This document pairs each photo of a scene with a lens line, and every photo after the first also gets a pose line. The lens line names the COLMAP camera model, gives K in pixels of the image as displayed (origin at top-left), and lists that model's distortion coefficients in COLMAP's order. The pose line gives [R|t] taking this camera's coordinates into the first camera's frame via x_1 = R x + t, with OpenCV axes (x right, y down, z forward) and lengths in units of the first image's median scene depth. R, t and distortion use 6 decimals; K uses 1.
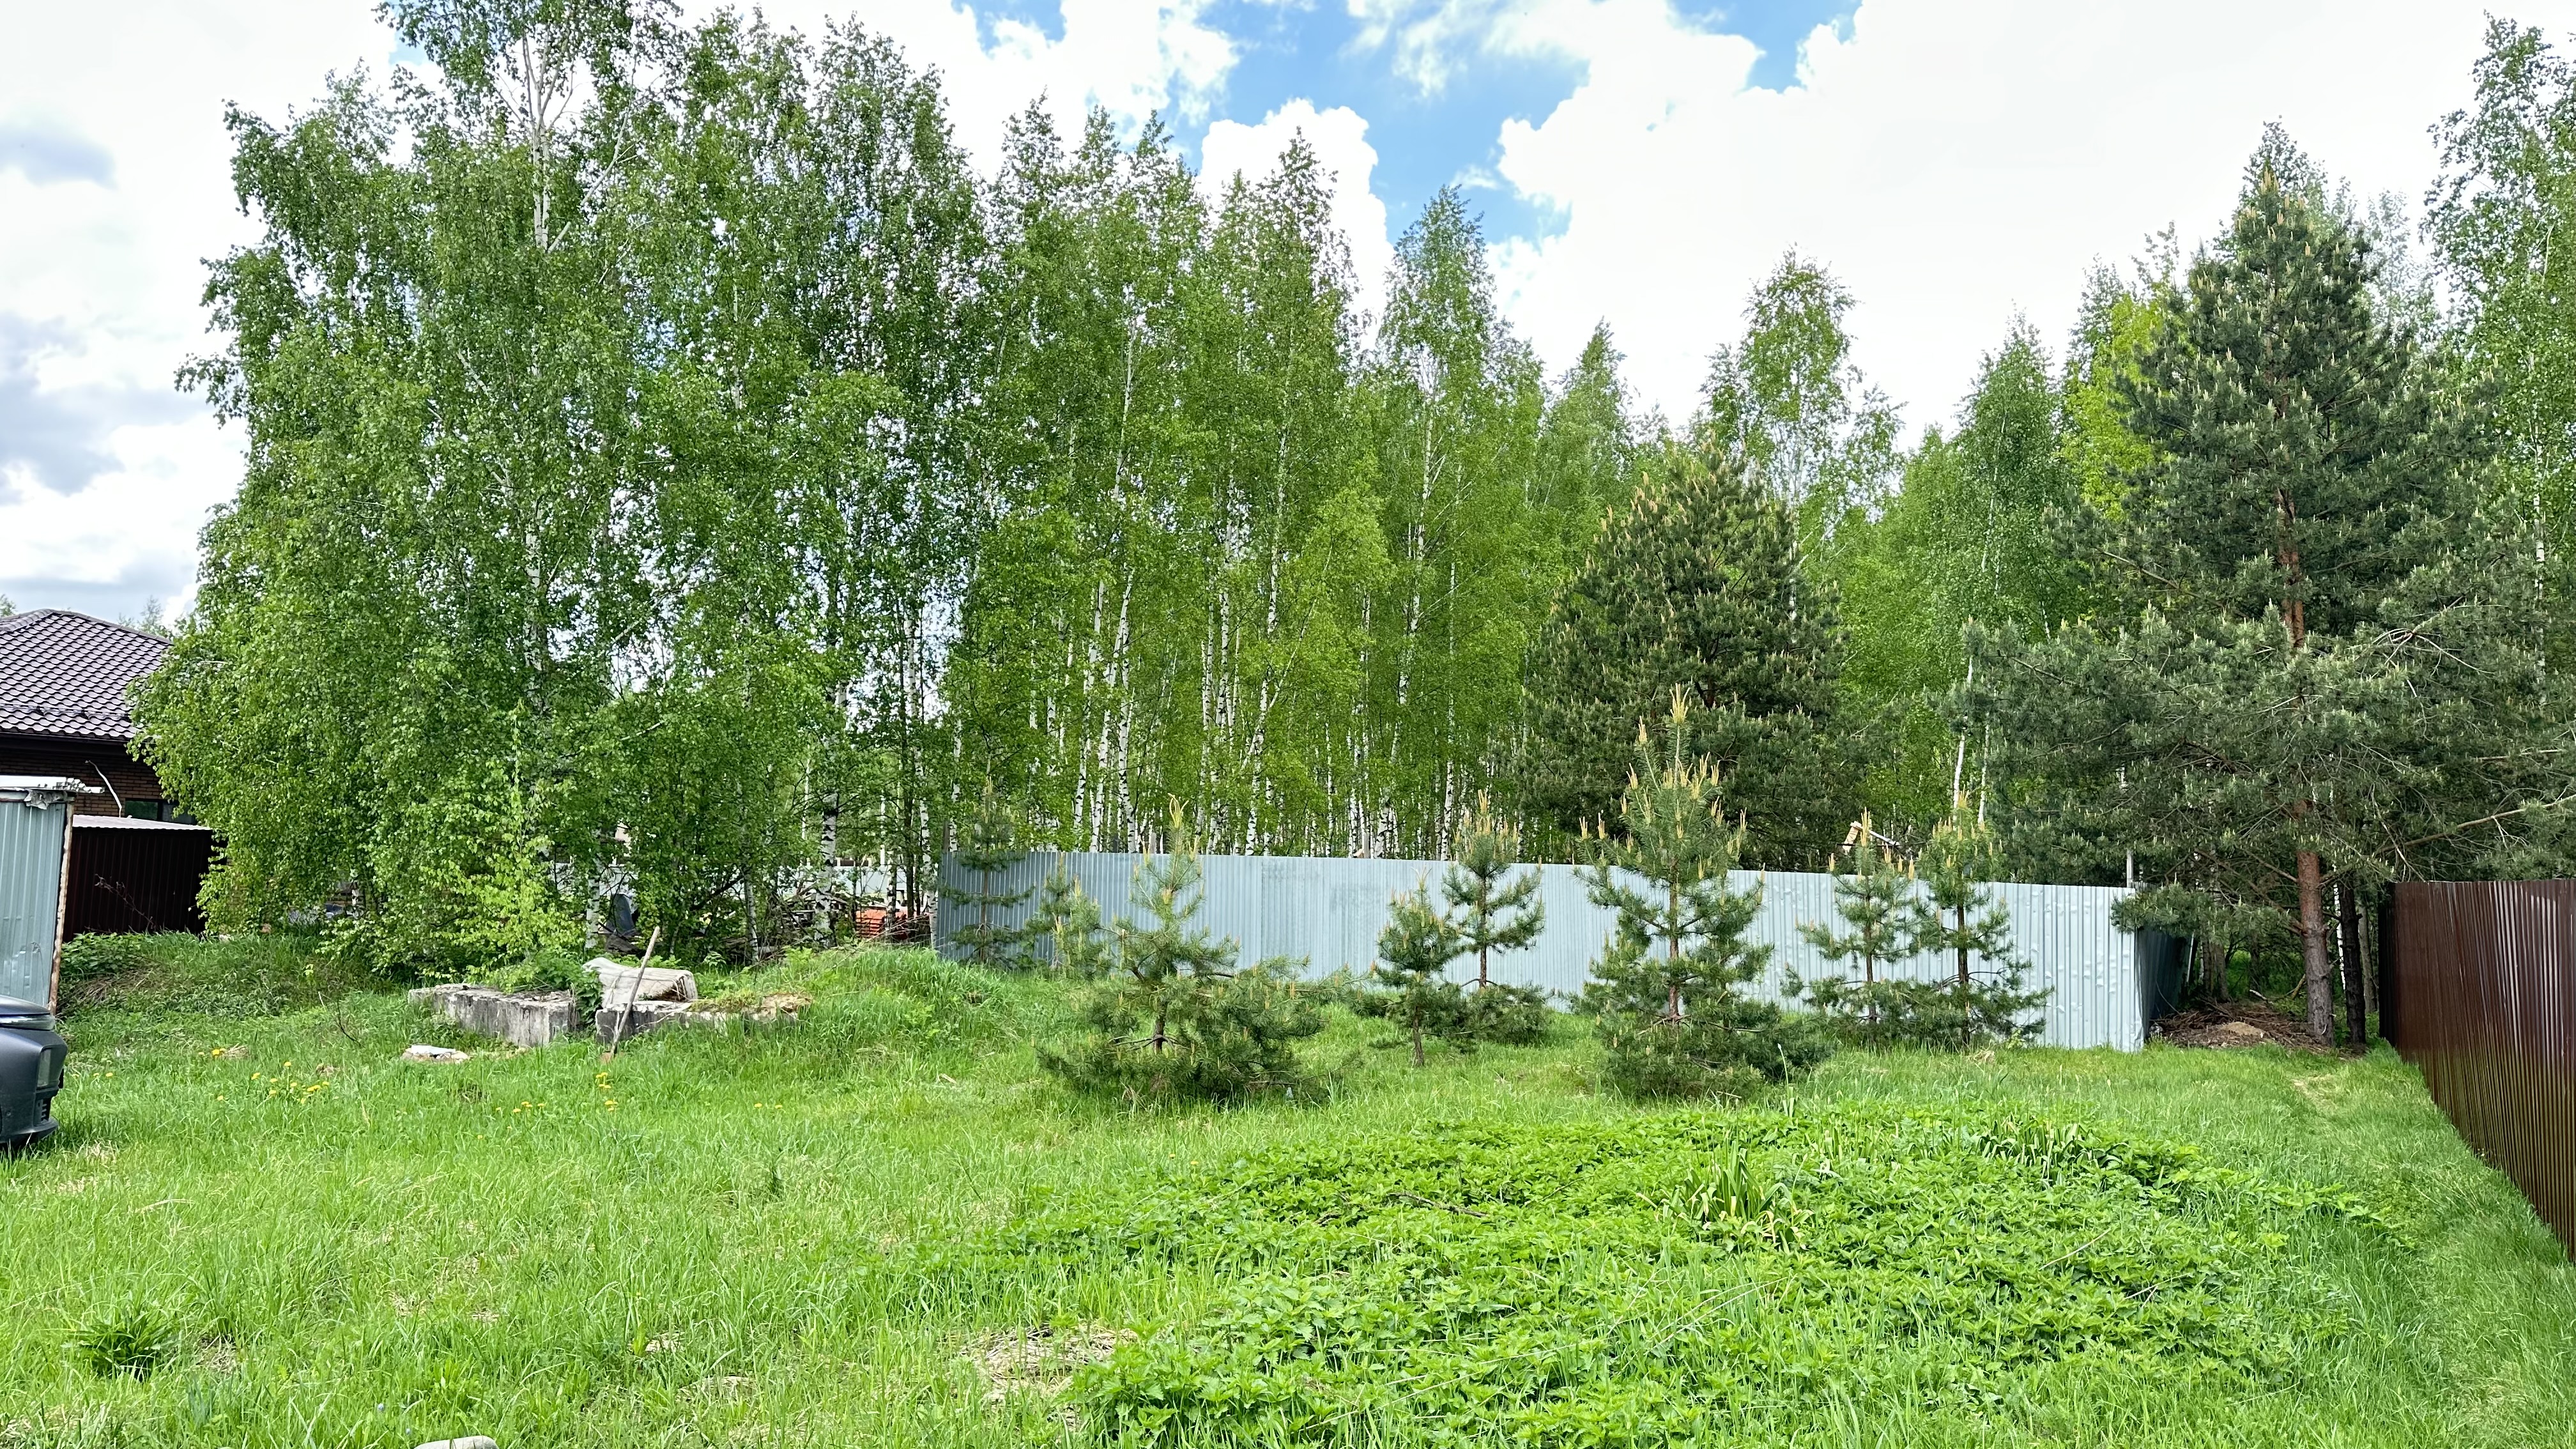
lens RADIAL K [[1824.7, 0, 1266.6], [0, 1824.7, 706.2], [0, 0, 1]] dist [0.136097, -0.170744]
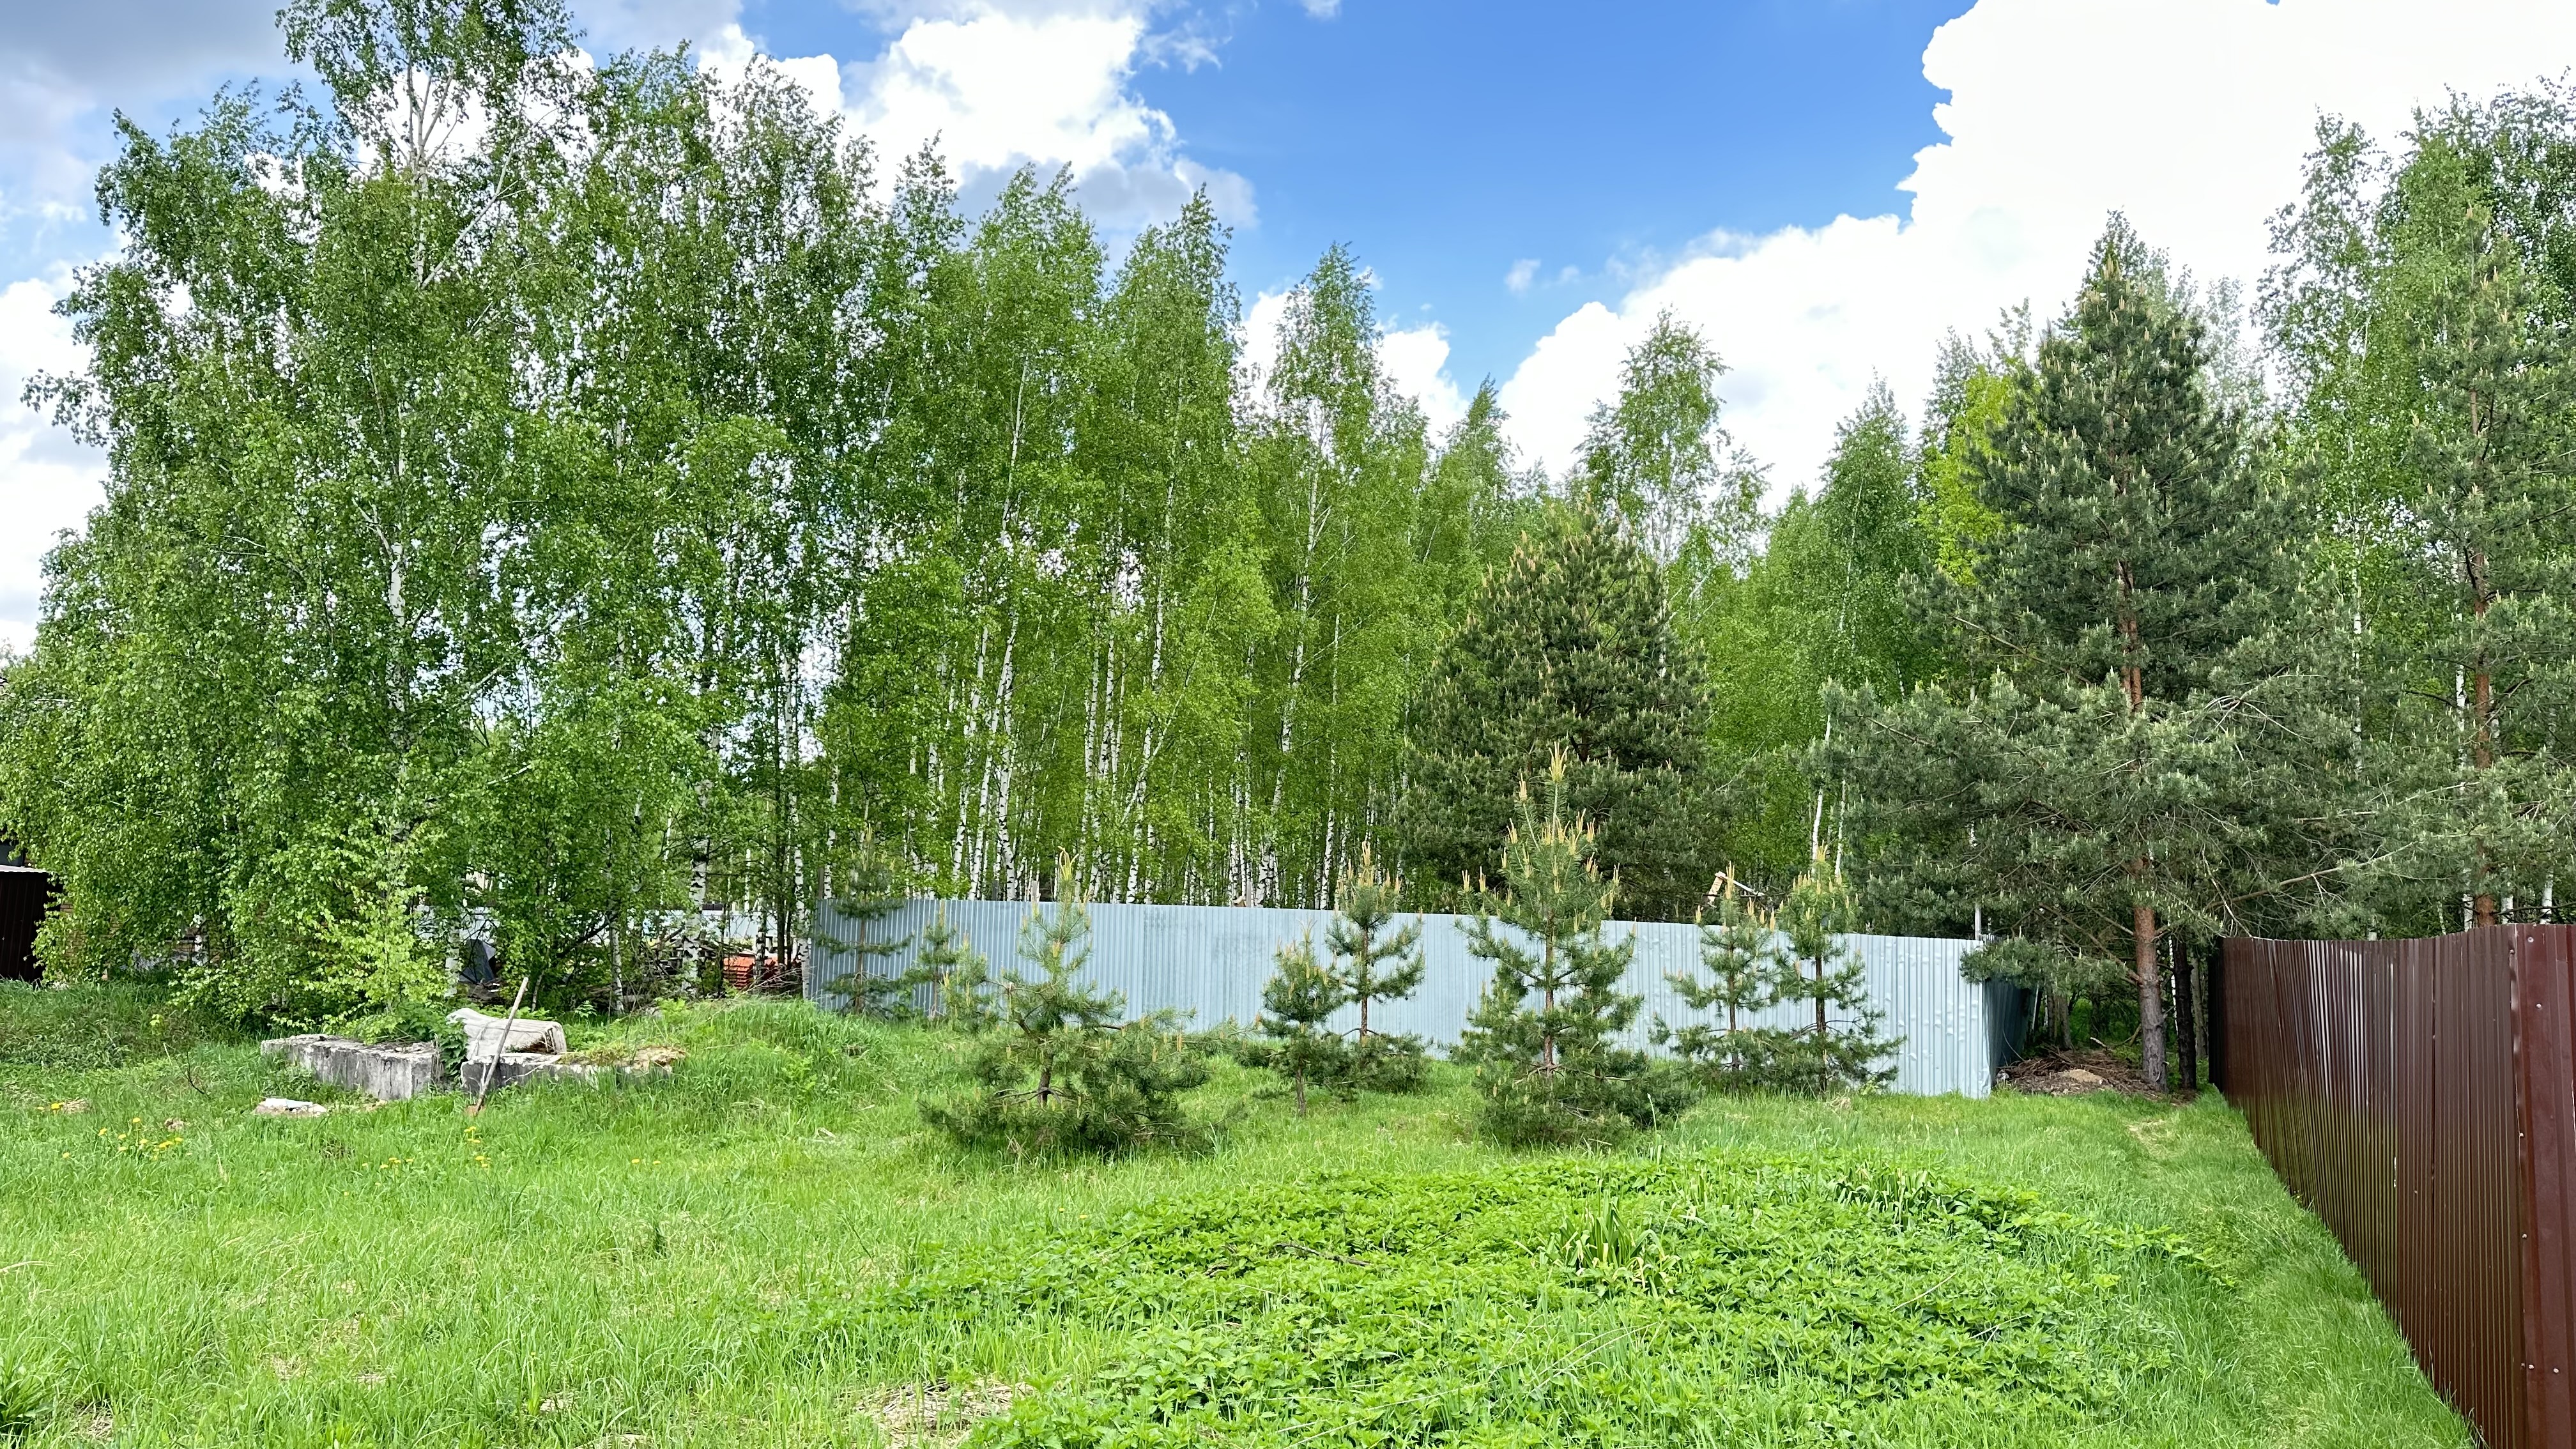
lens RADIAL K [[1824.6, 0, 1292.1], [0, 1824.6, 727.8], [0, 0, 1]] dist [0.172585, -0.295219]
pose [[0.996761, 0.014978, 0.079019, -0.004216], [-0.013926, 0.999807, -0.013846, -0.003196], [-0.079211, 0.012701, 0.996777, -0.010257]]
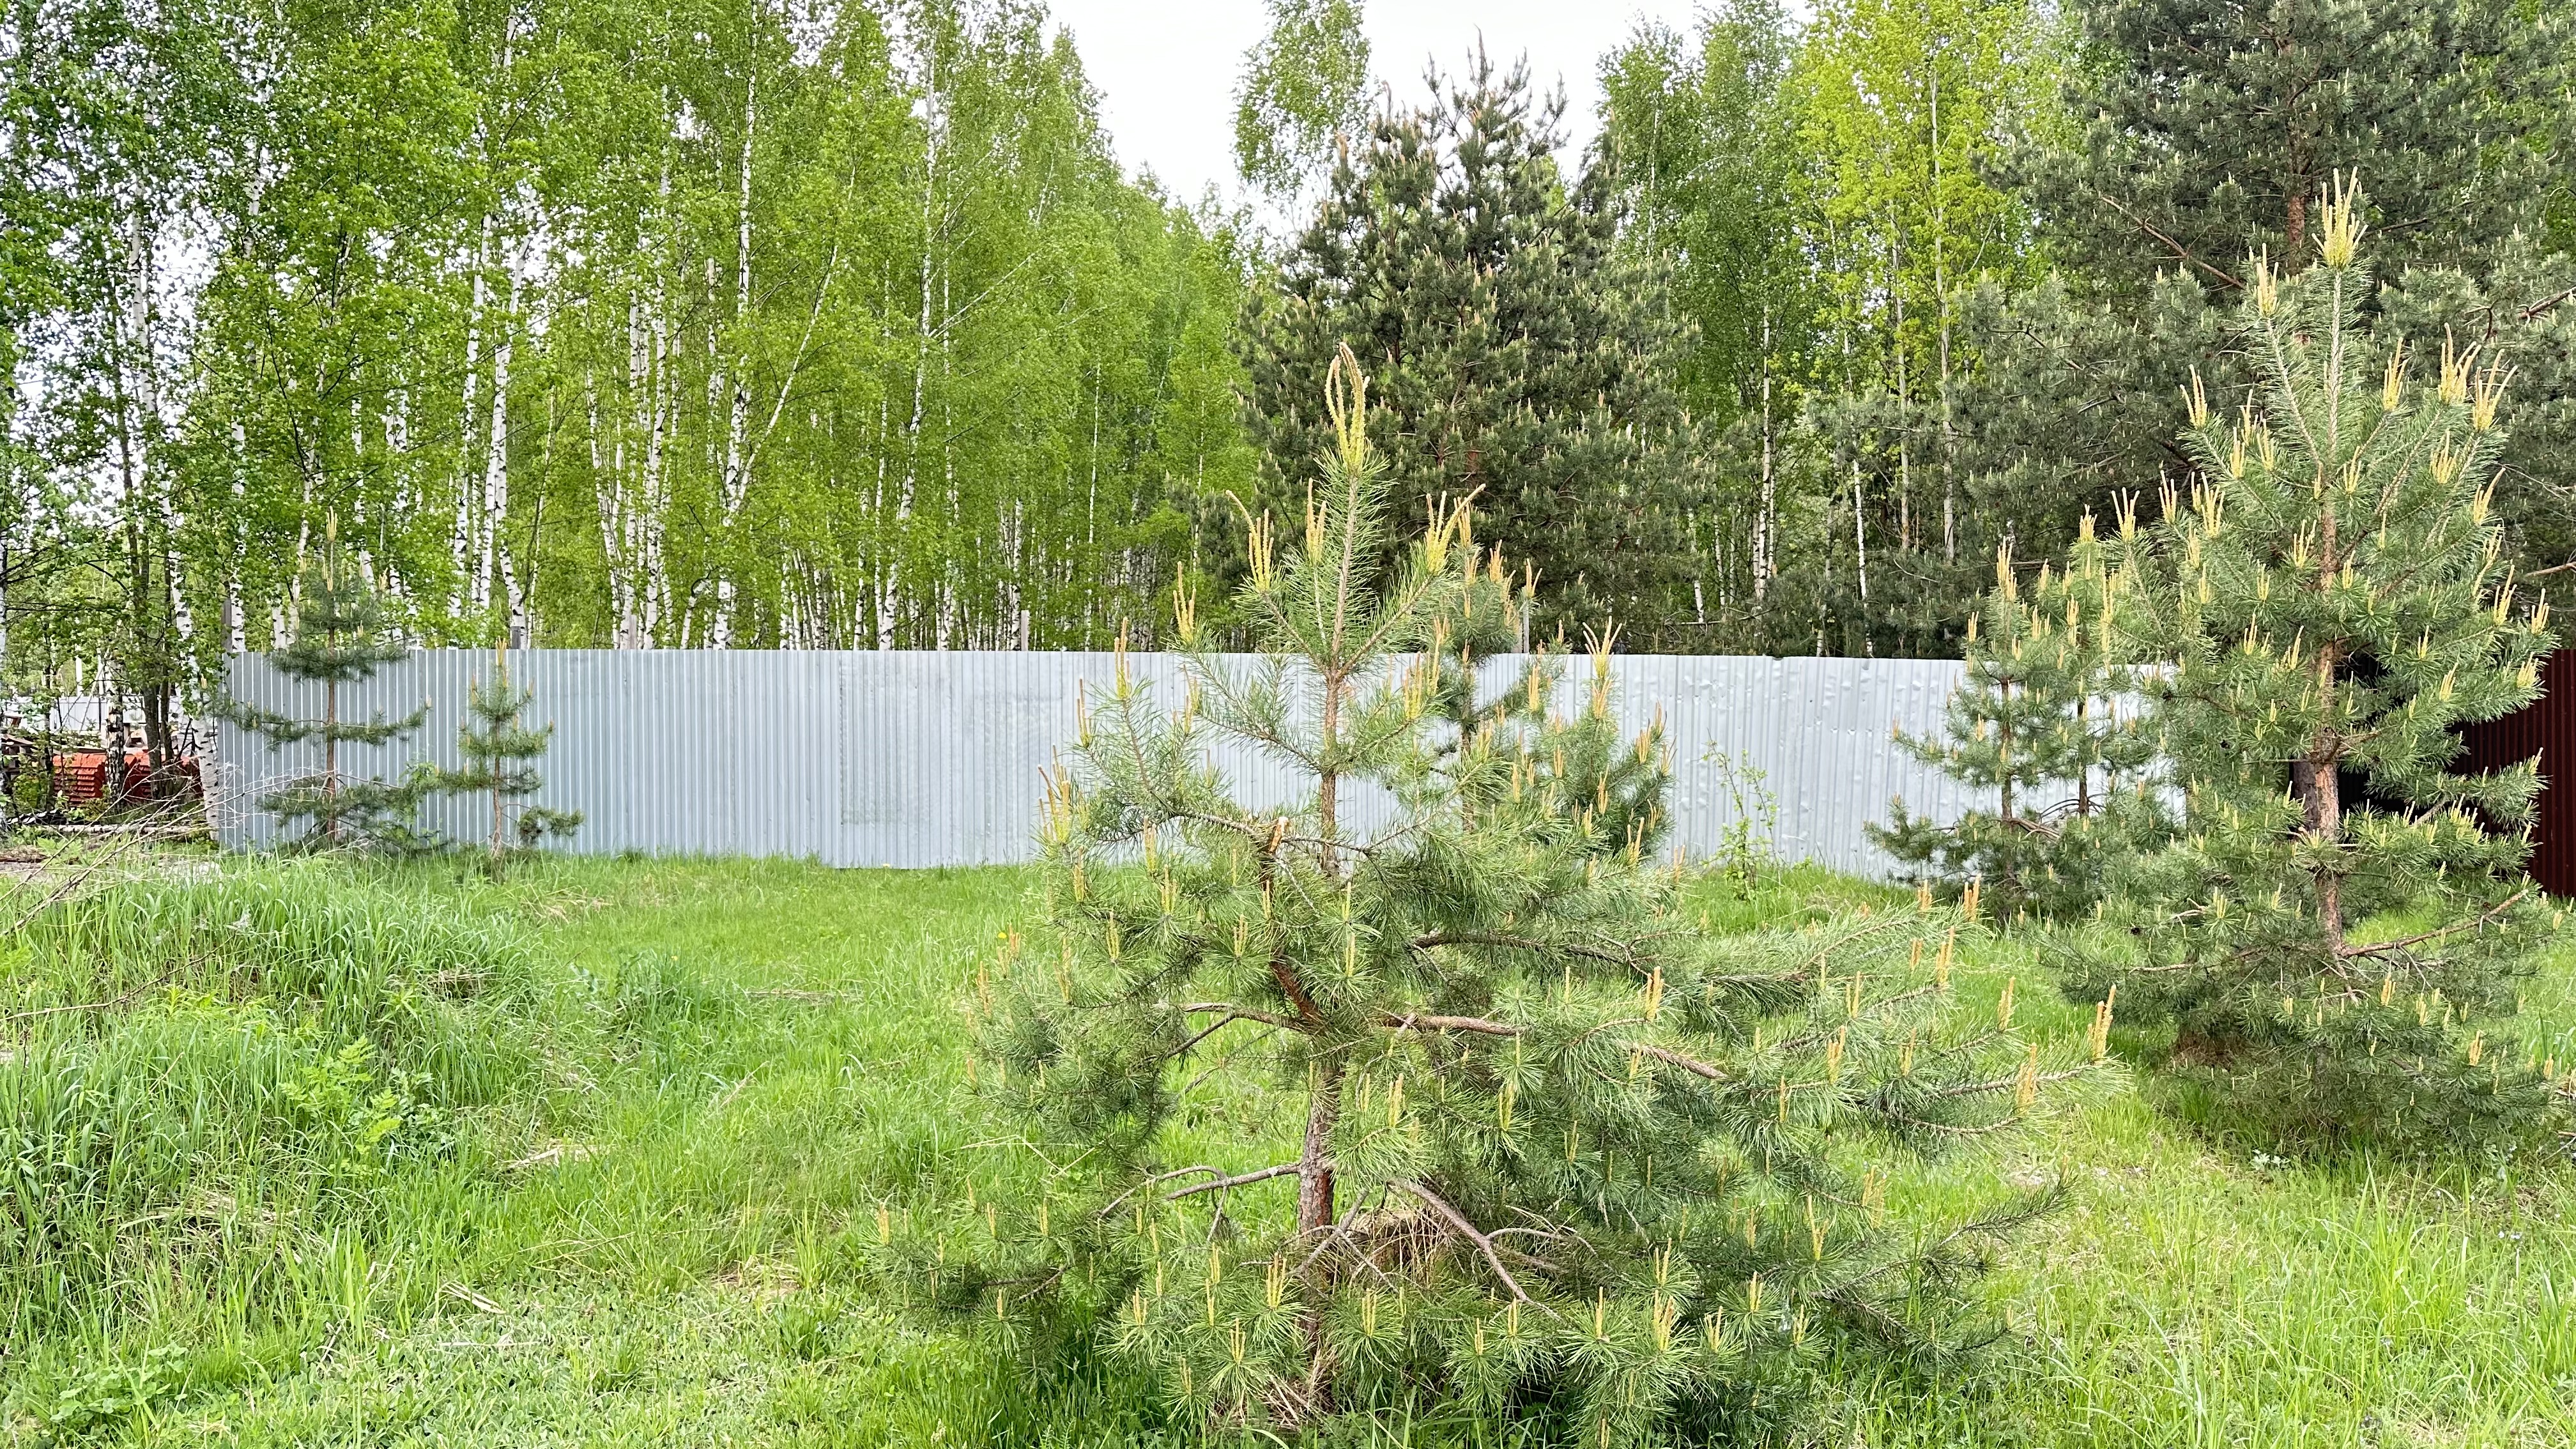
lens RADIAL K [[1824.7, 0, 1266.6], [0, 1824.7, 706.2], [0, 0, 1]] dist [0.136097, -0.170744]
pose [[0.936797, -0.018610, 0.349377, -0.120360], [-0.014954, 0.995542, 0.093126, 0.058848], [-0.349553, -0.092465, 0.932343, 0.537826]]
